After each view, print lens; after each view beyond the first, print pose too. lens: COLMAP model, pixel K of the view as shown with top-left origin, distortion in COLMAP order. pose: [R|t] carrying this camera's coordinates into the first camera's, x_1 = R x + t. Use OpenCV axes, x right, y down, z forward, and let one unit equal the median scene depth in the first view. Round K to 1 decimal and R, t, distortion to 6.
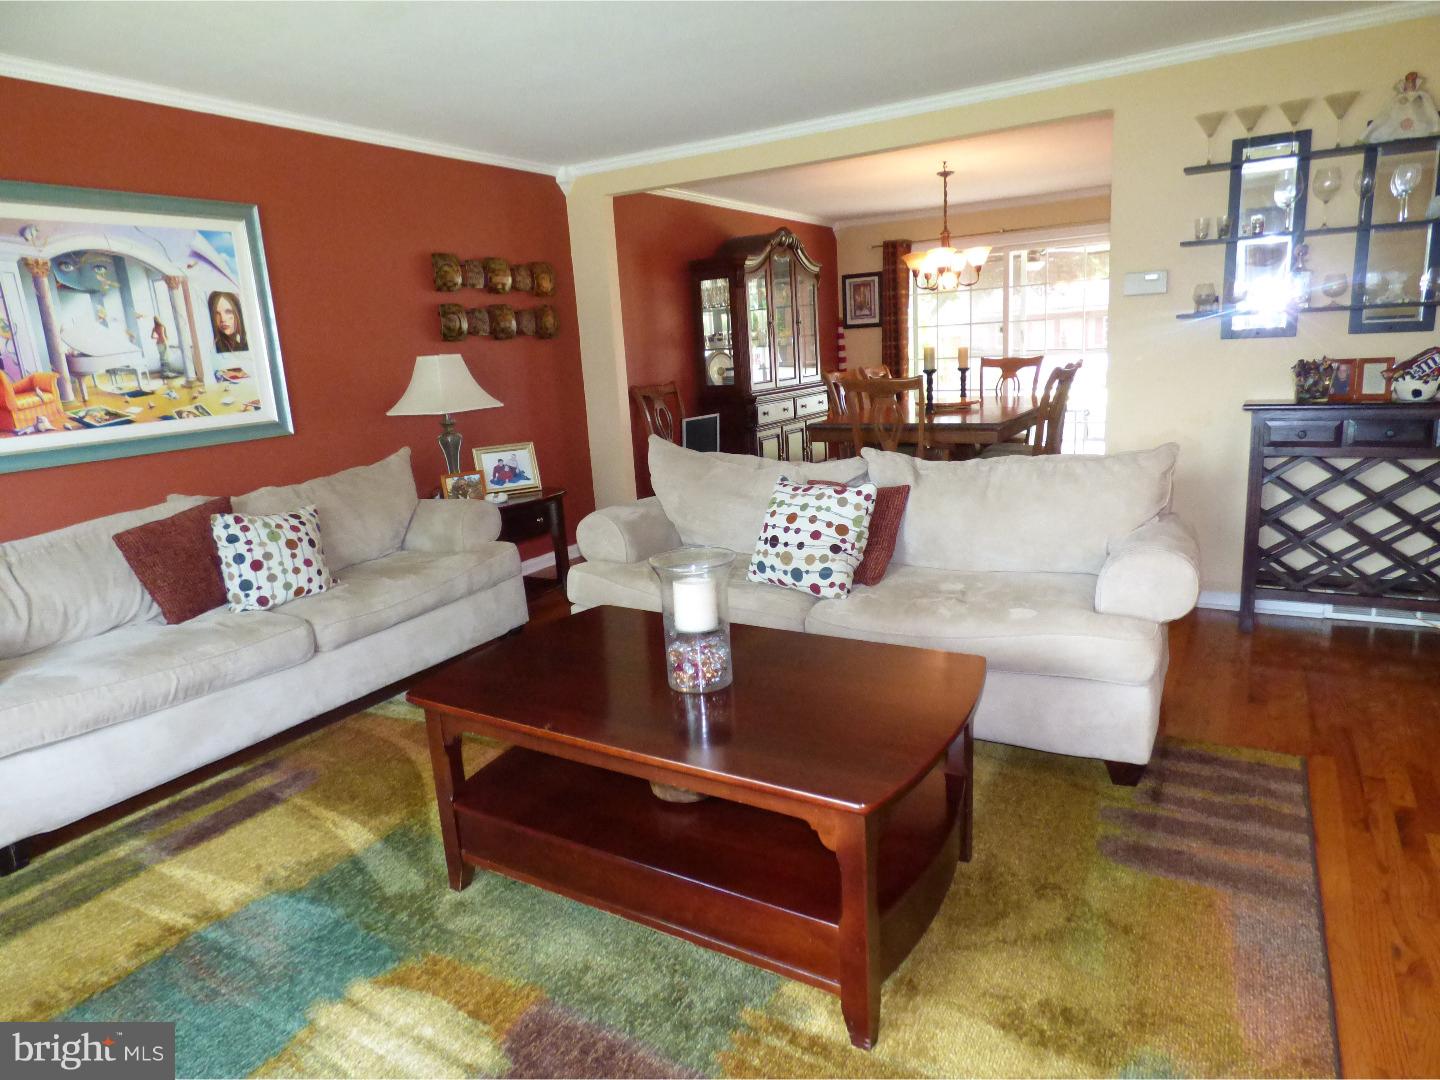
lens RADIAL K [[870.4, 0, 718.7], [0, 870.4, 537.0], [0, 0, 1]] dist [-0.001245, -0.000947]
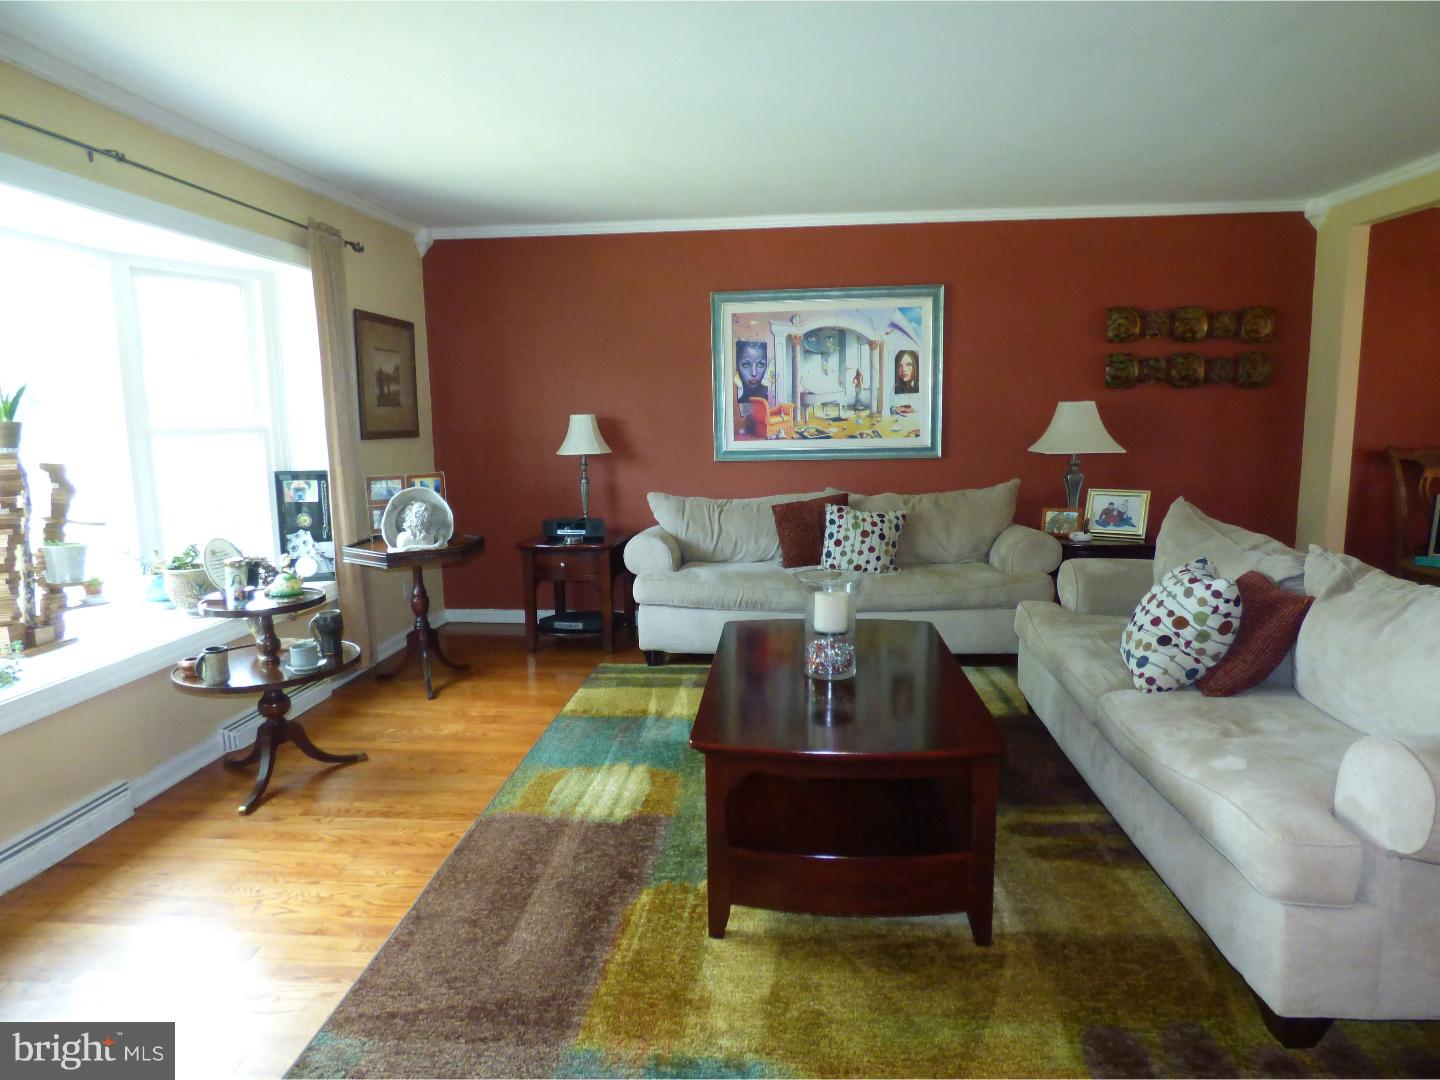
lens RADIAL K [[870.4, 0, 719.1], [0, 870.4, 538.2], [0, 0, 1]] dist [-0.001245, -0.000947]
pose [[0.447144, 0.184114, -0.875308, 0.614524], [-0.204481, 0.973713, 0.100355, -0.075544], [0.870775, 0.134110, 0.473038, 0.137549]]
